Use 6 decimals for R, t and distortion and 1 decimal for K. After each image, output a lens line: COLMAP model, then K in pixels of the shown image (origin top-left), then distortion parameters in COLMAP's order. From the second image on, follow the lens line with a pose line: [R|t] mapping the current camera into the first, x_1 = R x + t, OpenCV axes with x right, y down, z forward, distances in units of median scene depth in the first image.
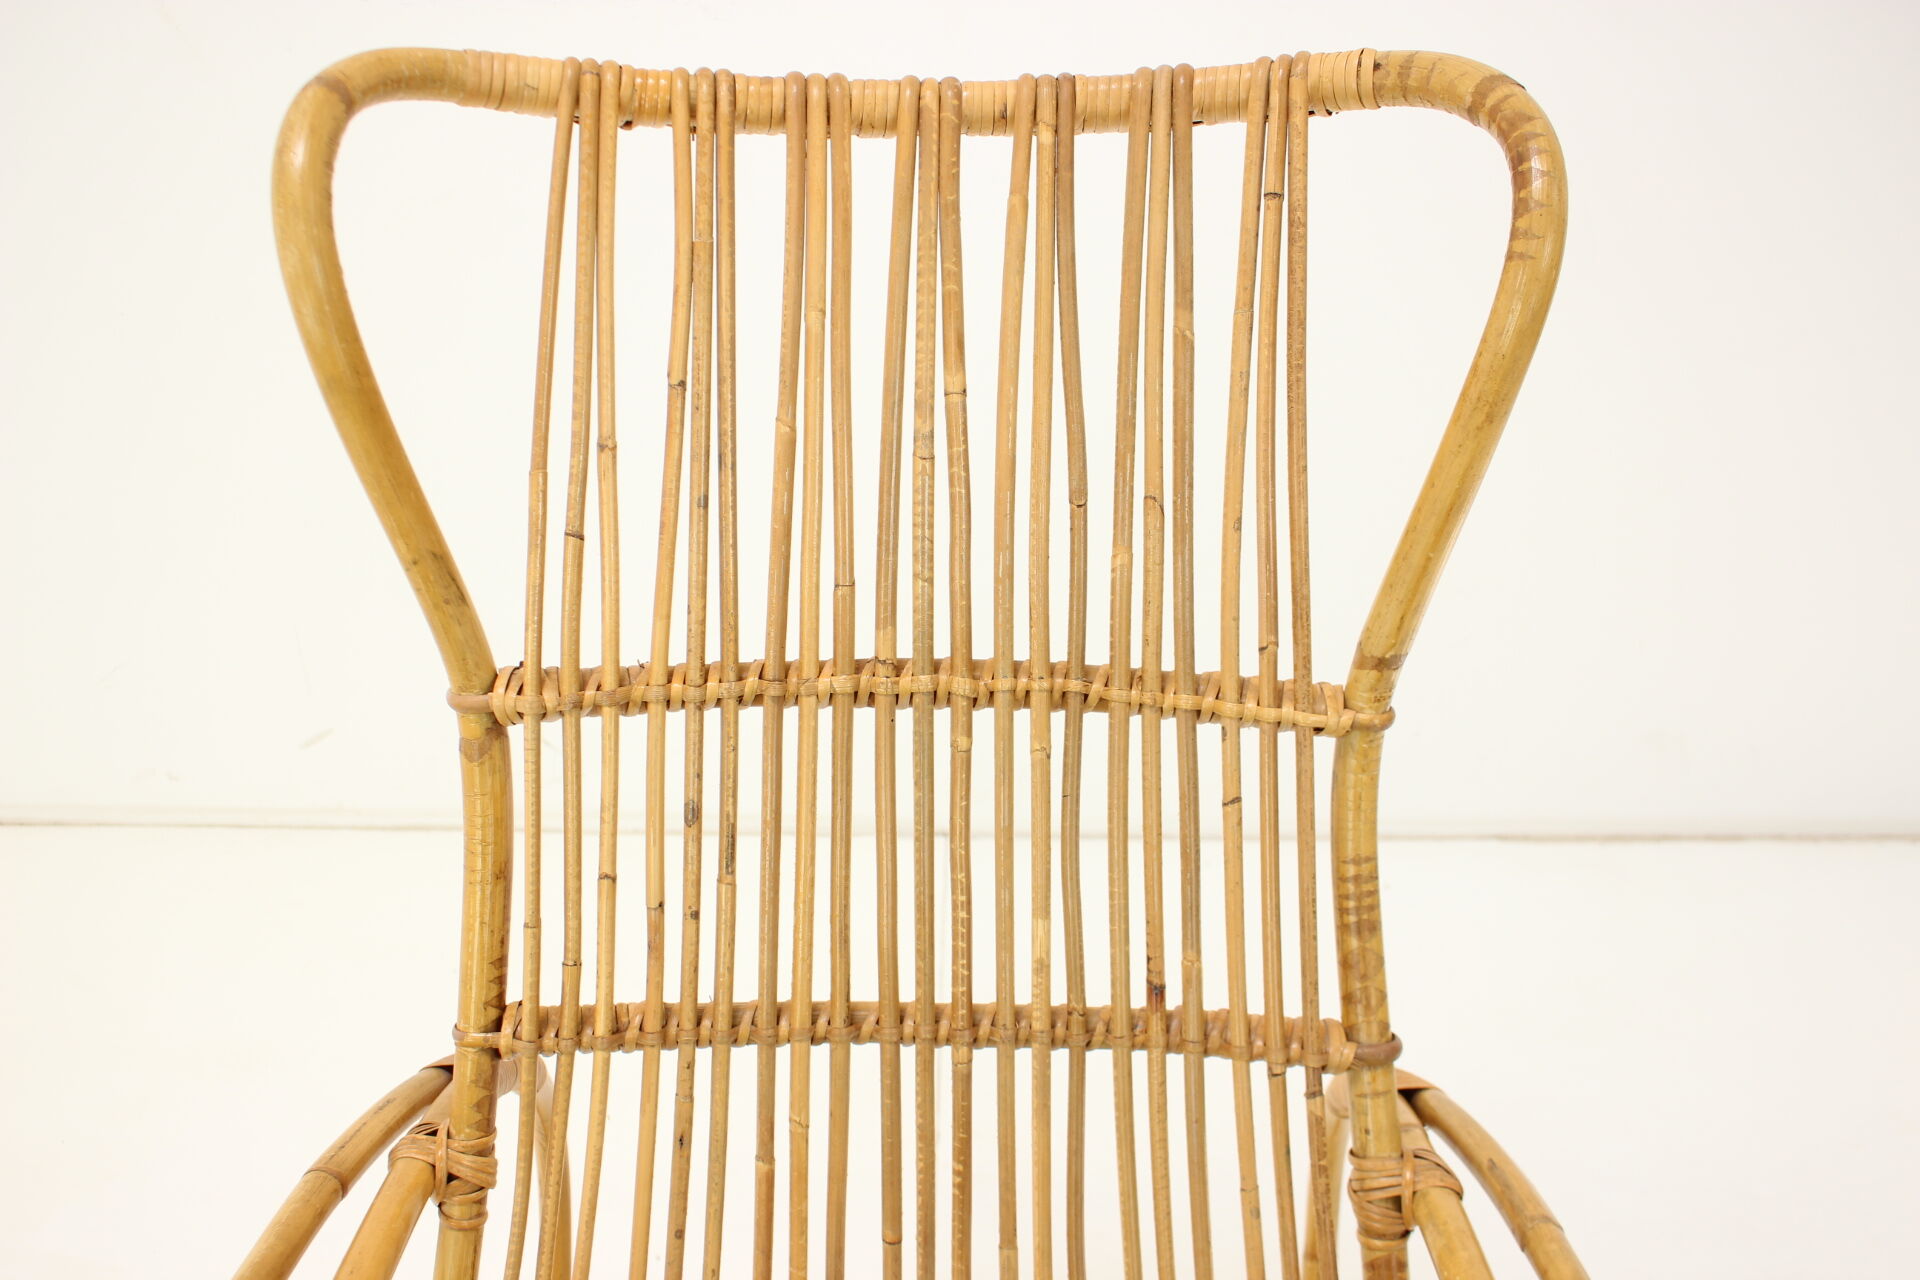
lens RADIAL K [[1883.5, 0, 957.1], [0, 1883.5, 638.1], [0, 0, 1]] dist [-0.112332, 0.000000]
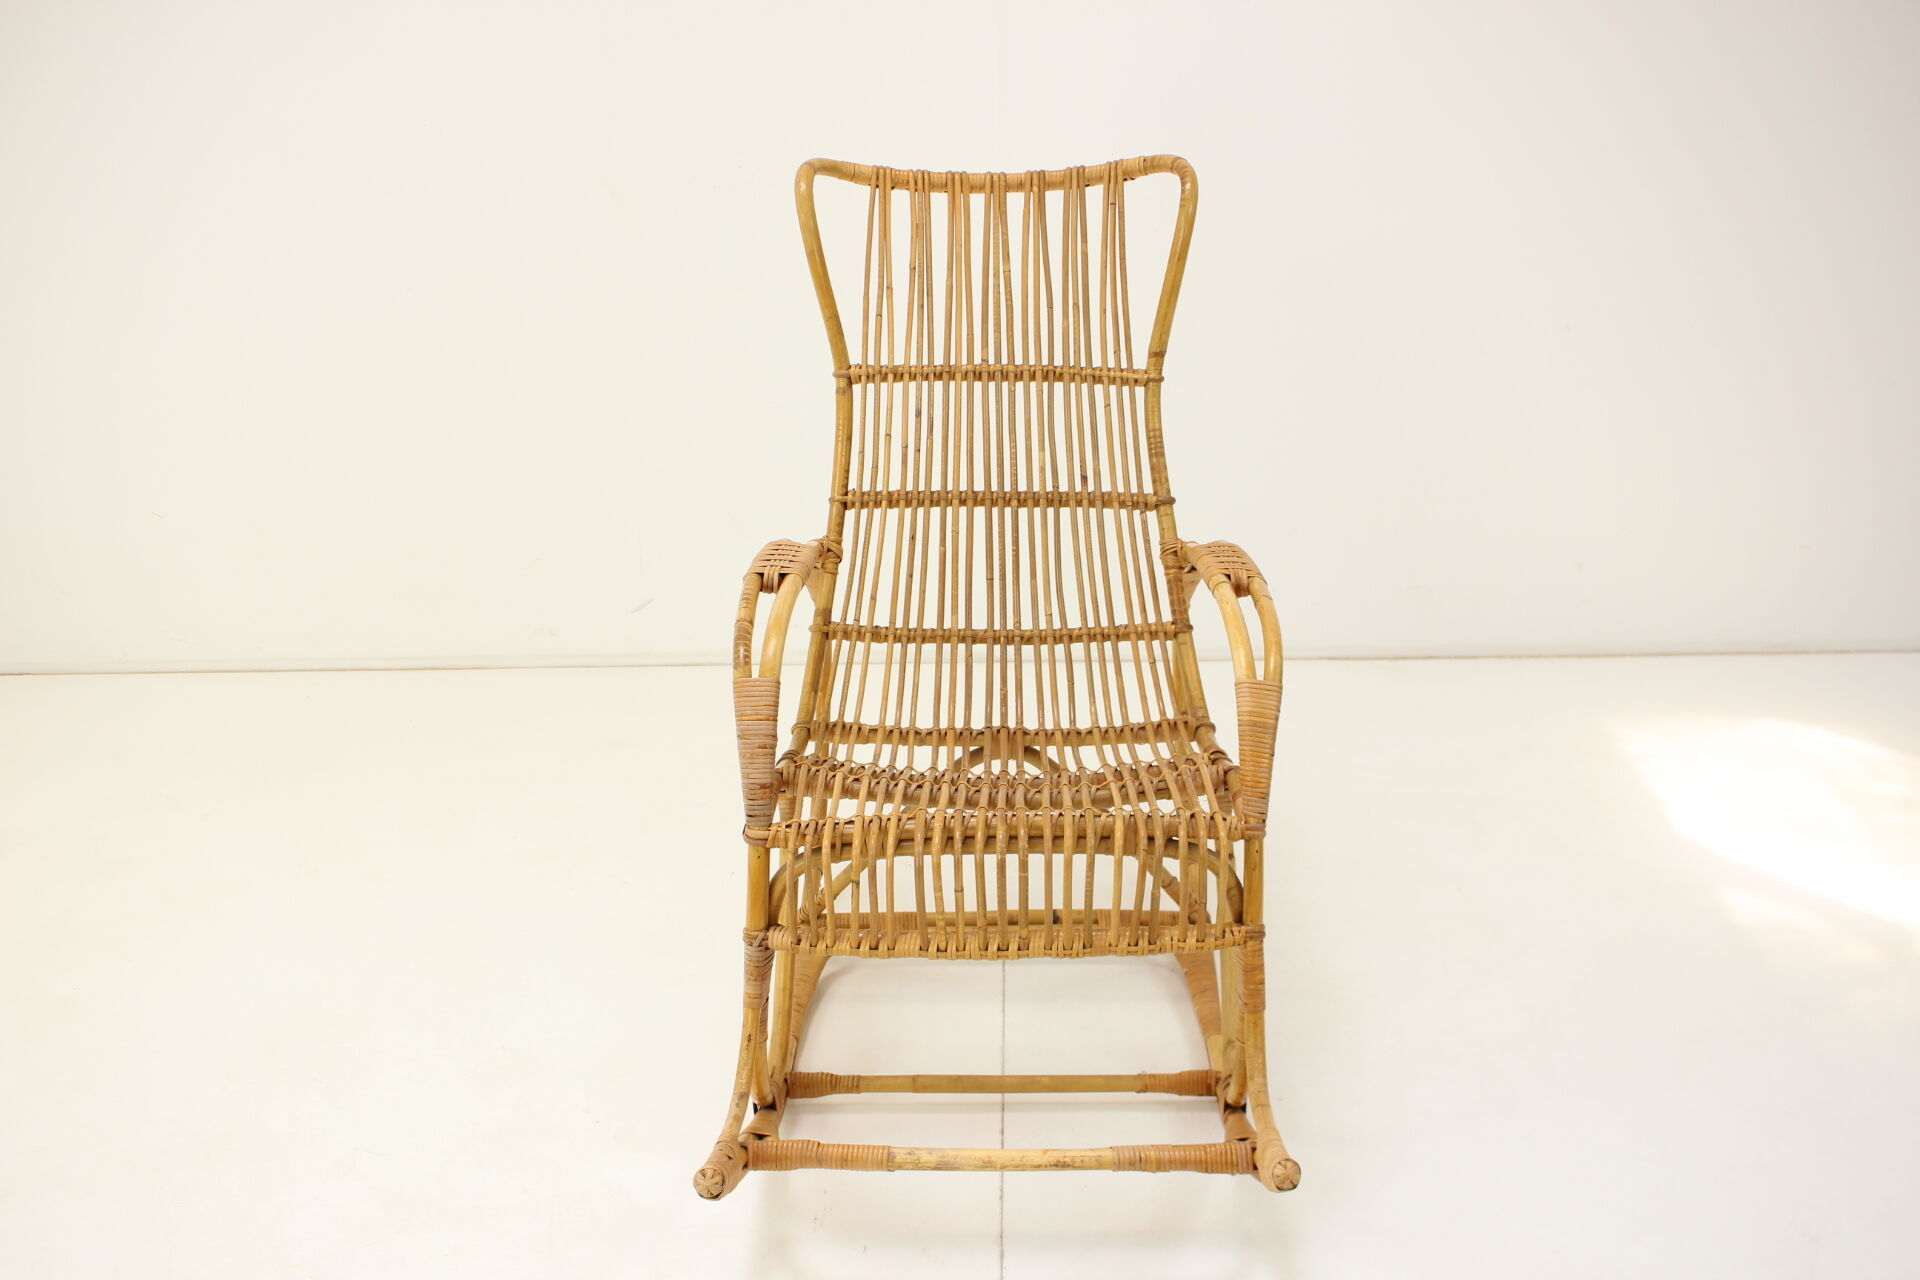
lens RADIAL K [[2743.3, 0, 966.2], [0, 2743.3, 643.2], [0, 0, 1]] dist [-0.091567, 0.000000]
pose [[0.999738, -0.021491, -0.007908, -0.041903], [0.018754, 0.966529, -0.255872, 1.484787], [0.013143, 0.255656, 0.966678, -2.910427]]
